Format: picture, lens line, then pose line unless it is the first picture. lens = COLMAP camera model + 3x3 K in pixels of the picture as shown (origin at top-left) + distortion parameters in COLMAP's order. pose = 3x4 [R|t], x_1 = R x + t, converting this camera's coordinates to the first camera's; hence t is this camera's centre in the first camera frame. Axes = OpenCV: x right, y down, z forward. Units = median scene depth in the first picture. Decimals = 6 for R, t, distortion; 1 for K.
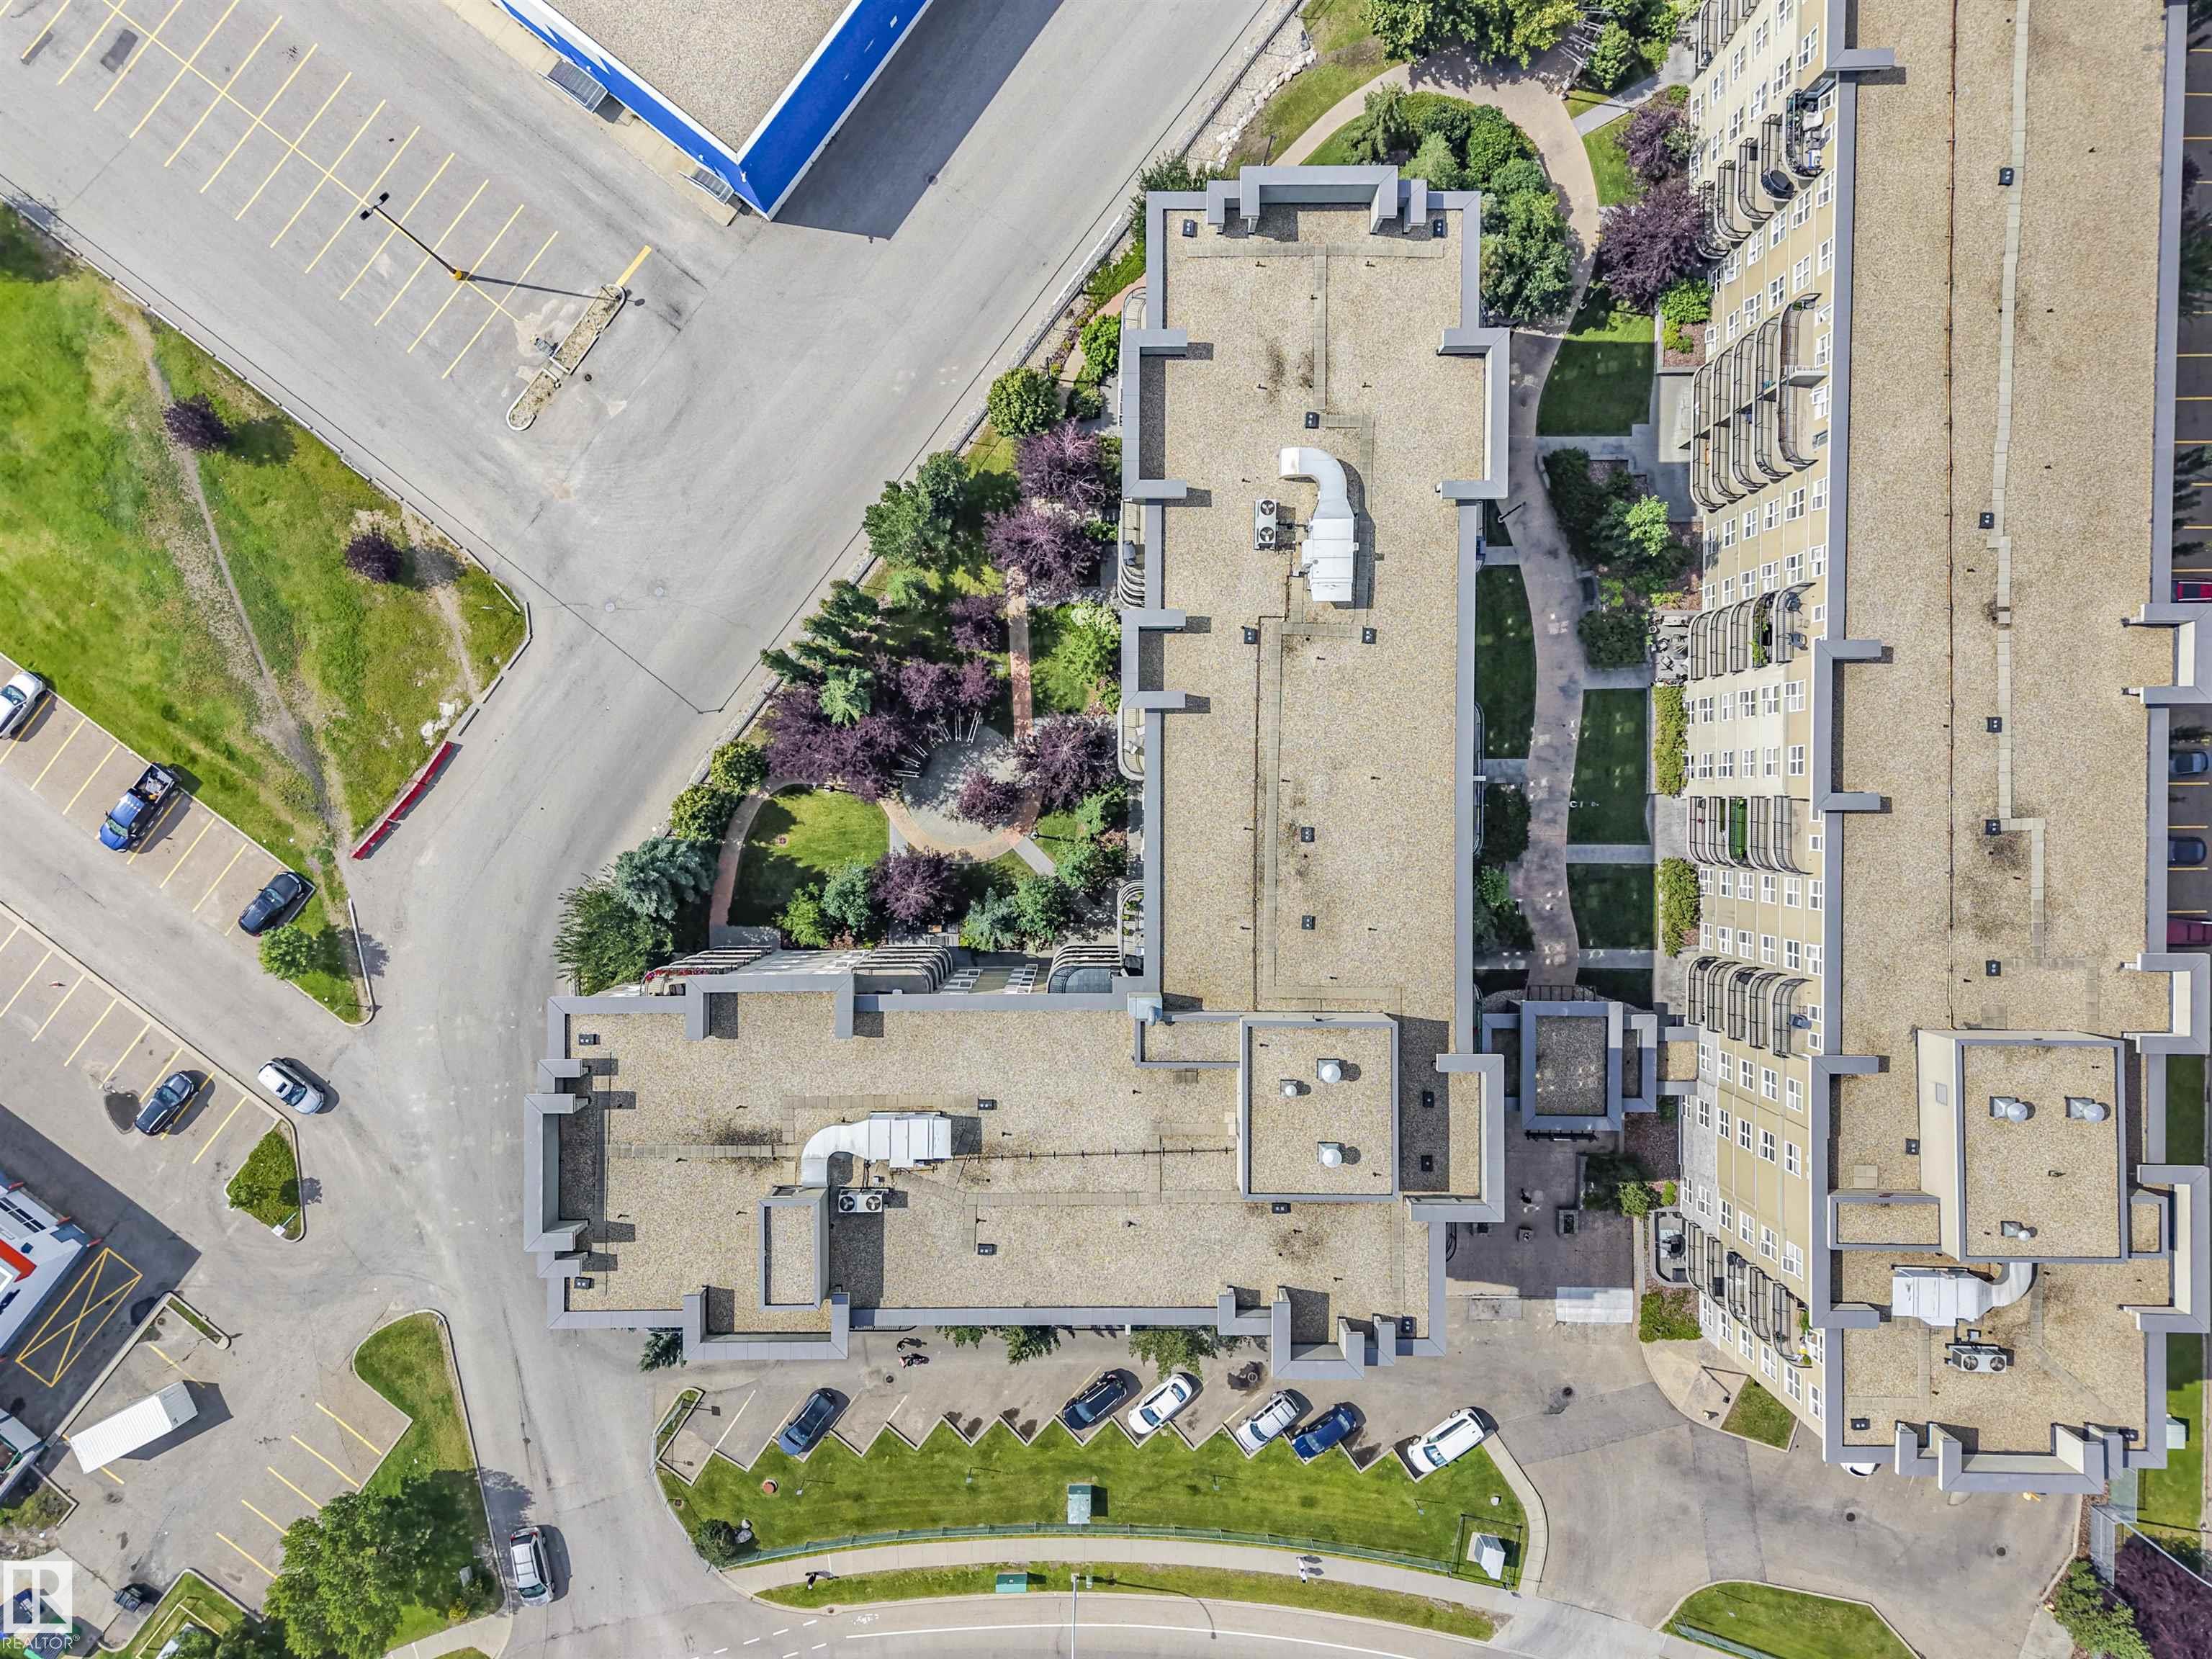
lens RADIAL K [[1478.2, 0, 1095.0], [0, 1478.2, 832.0], [0, 0, 1]] dist [0.060921, -0.022936]
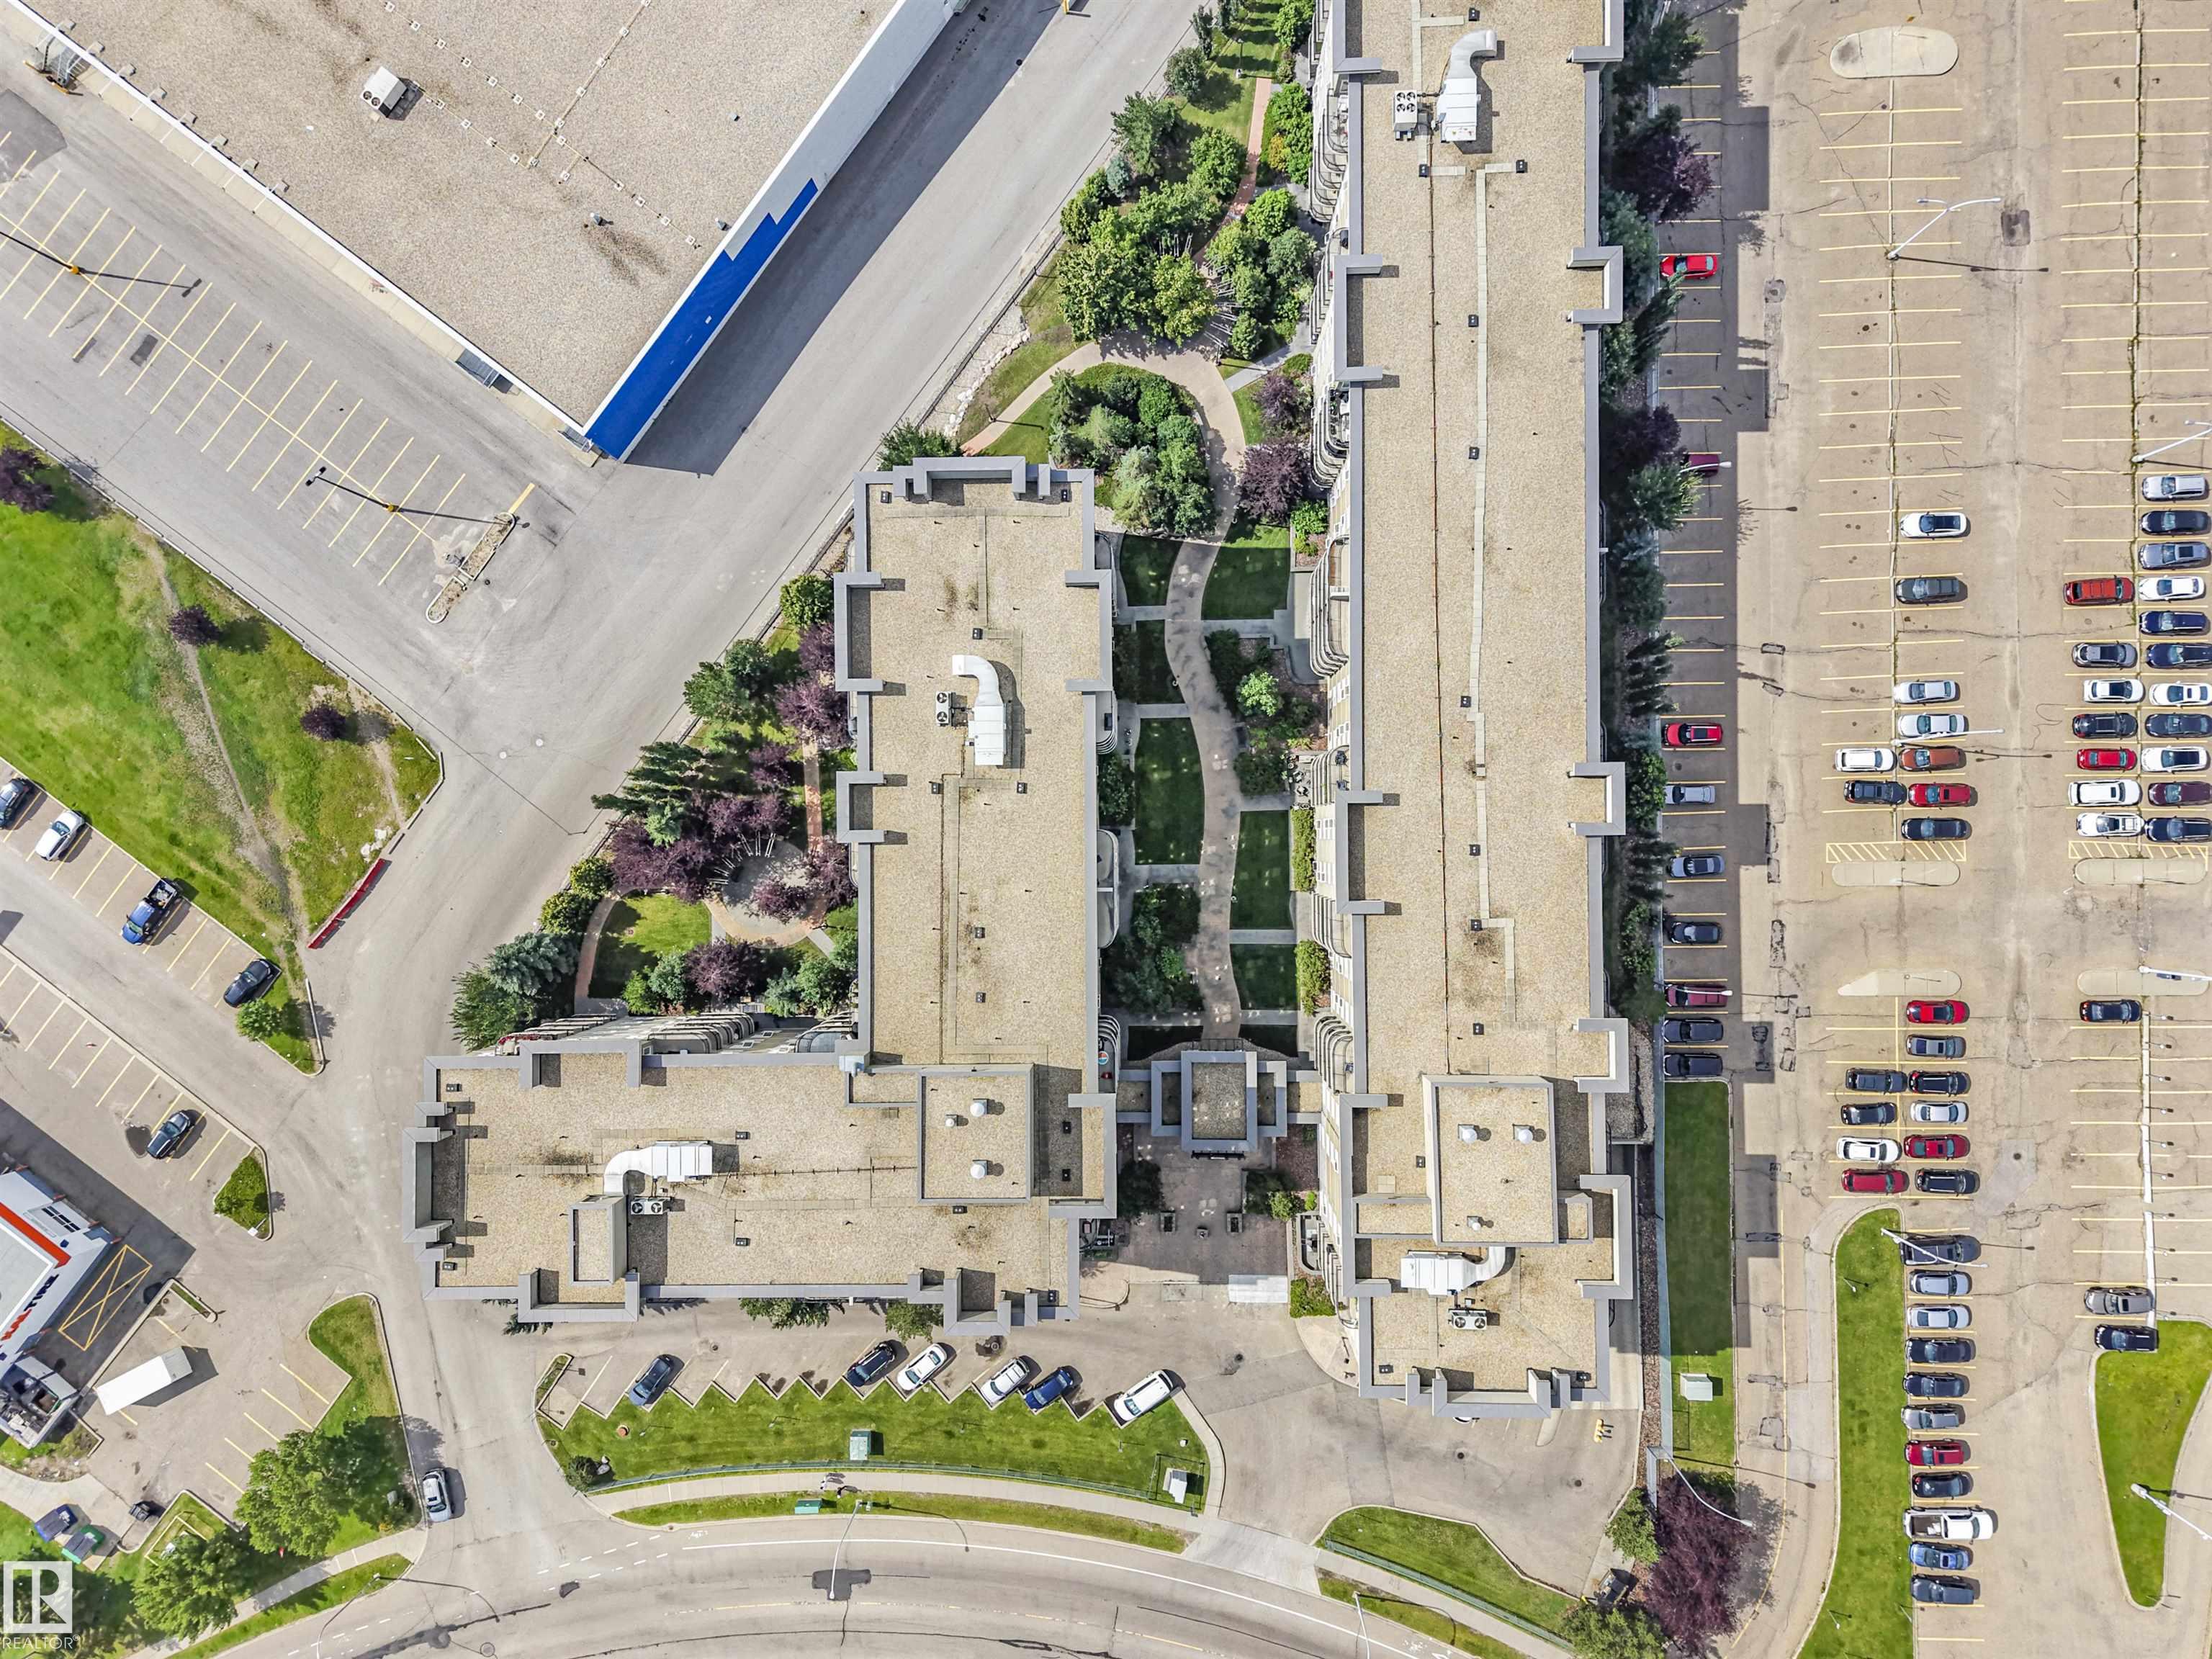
lens RADIAL K [[1478.2, 0, 1115.1], [0, 1478.2, 827.1], [0, 0, 1]] dist [0.060921, -0.022936]
pose [[0.999083, -0.009245, -0.041809, 0.271974], [0.008315, 0.999715, -0.022360, -0.053700], [0.042003, 0.021991, 0.998875, -0.295640]]
